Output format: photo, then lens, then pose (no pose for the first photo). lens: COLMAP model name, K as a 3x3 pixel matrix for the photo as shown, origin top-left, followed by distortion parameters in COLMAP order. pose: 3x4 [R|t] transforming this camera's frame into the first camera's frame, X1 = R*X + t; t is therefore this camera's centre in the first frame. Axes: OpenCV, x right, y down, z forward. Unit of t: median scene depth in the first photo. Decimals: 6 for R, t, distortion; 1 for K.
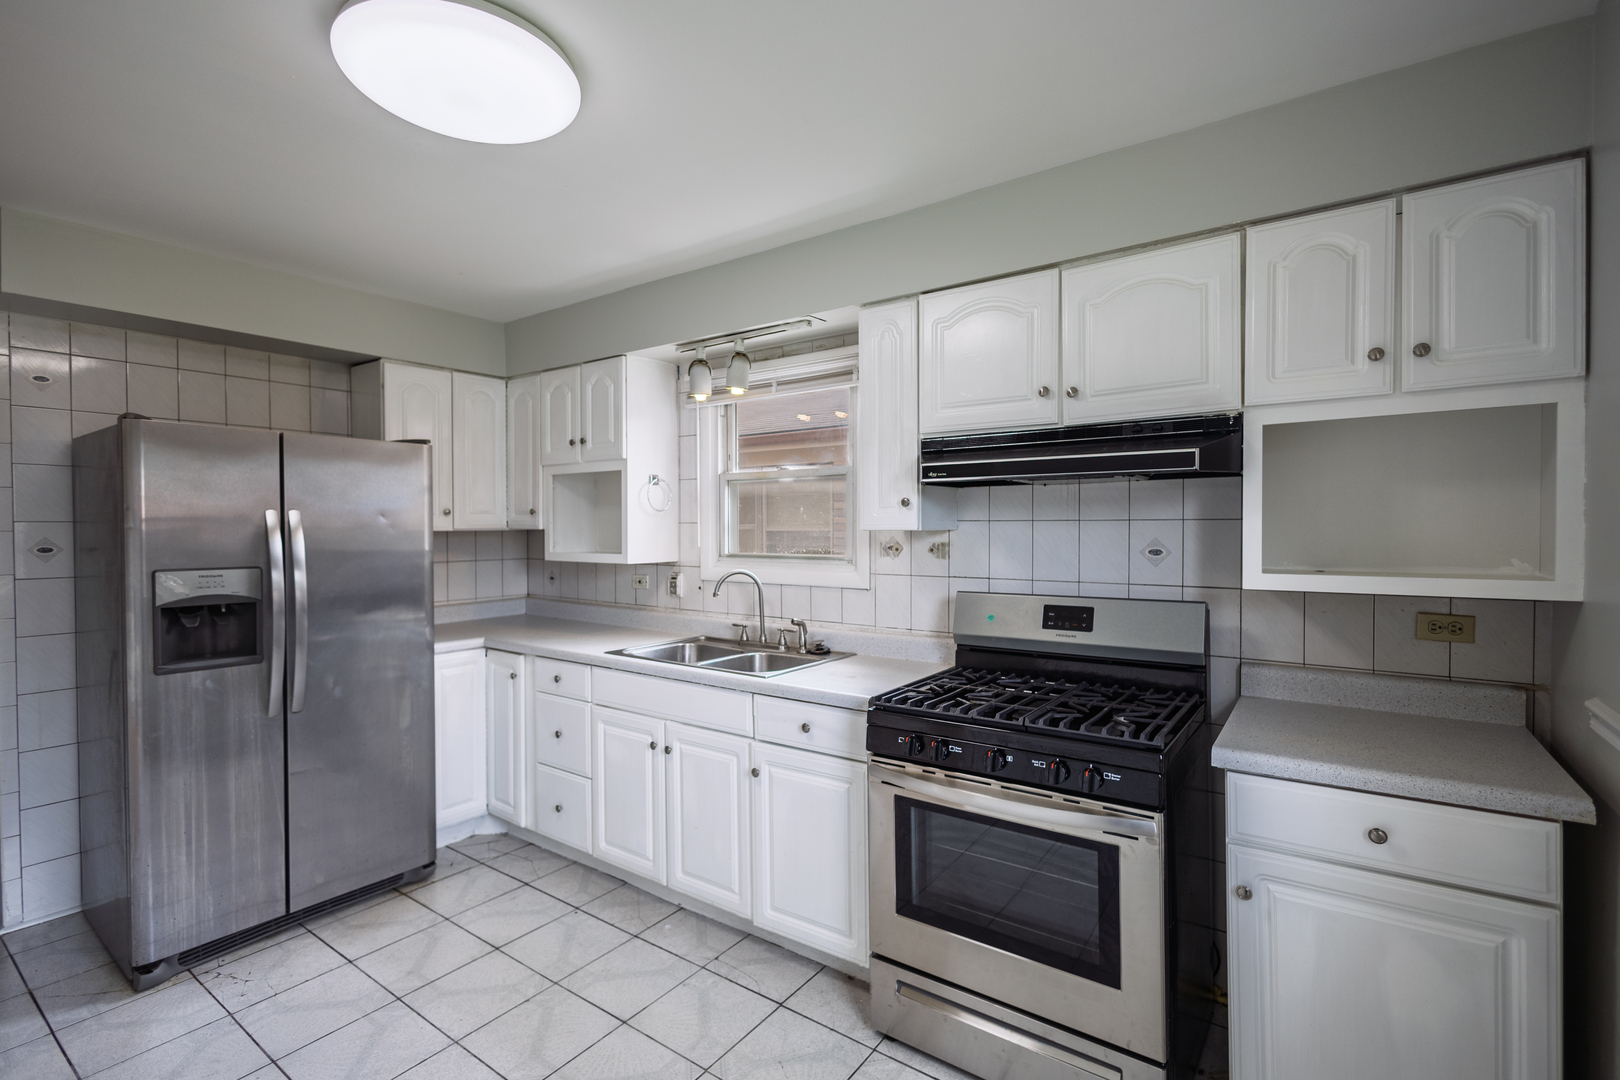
lens RADIAL K [[738.8, 0, 810.2], [0, 738.8, 533.6], [0, 0, 1]] dist [0.000817, -0.000545]
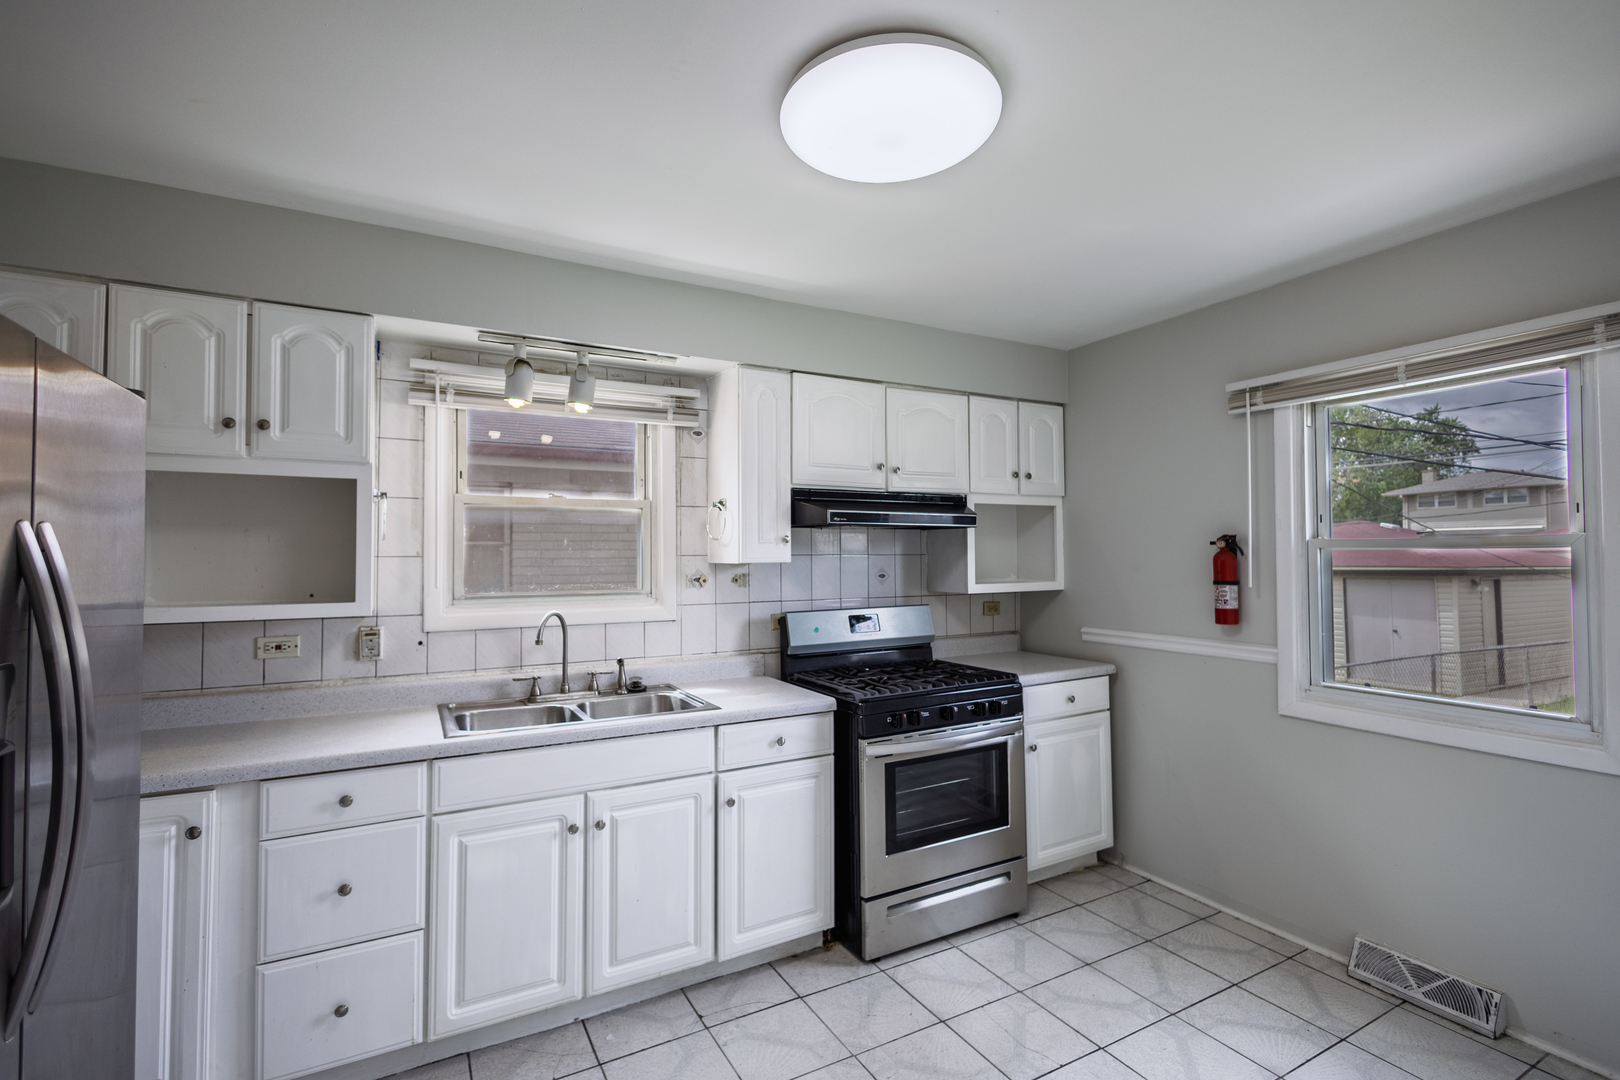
lens RADIAL K [[738.8, 0, 810.2], [0, 738.8, 533.6], [0, 0, 1]] dist [0.000817, -0.000545]
pose [[0.431023, 0.031273, 0.901799, -0.876369], [0.014483, 0.999031, -0.041567, -0.001025], [-0.902225, 0.030977, 0.430153, 0.418403]]
